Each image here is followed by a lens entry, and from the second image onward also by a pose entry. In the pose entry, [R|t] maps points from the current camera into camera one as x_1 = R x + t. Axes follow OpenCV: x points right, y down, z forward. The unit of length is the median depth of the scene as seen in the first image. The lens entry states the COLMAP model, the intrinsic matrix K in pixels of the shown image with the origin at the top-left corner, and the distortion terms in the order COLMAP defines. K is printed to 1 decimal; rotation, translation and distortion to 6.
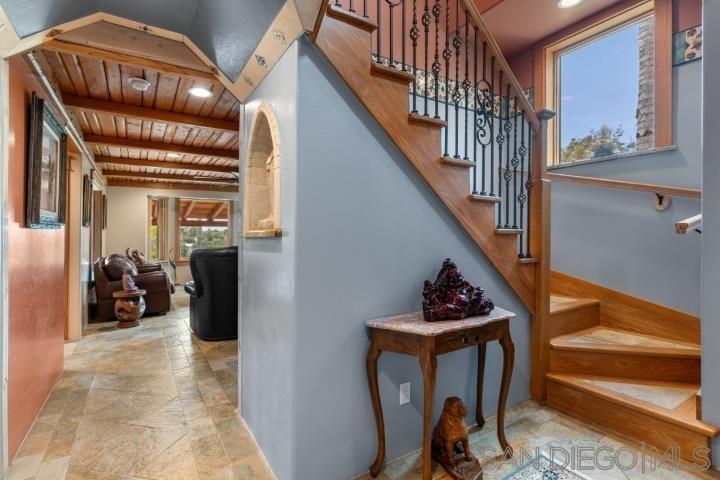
lens RADIAL K [[344.5, 0, 356.2], [0, 344.5, 234.3], [0, 0, 1]] dist [0.004349, -0.000763]
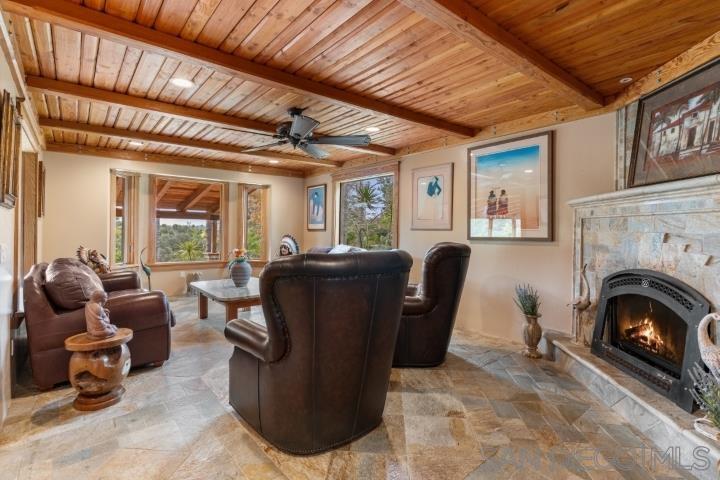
lens RADIAL K [[344.5, 0, 352.1], [0, 344.5, 236.9], [0, 0, 1]] dist [0.004349, -0.000763]
pose [[0.993246, 0.013862, 0.115195, -0.305802], [-0.015585, 0.999780, 0.014069, 0.005274], [-0.114975, -0.015769, 0.993243, 0.397204]]
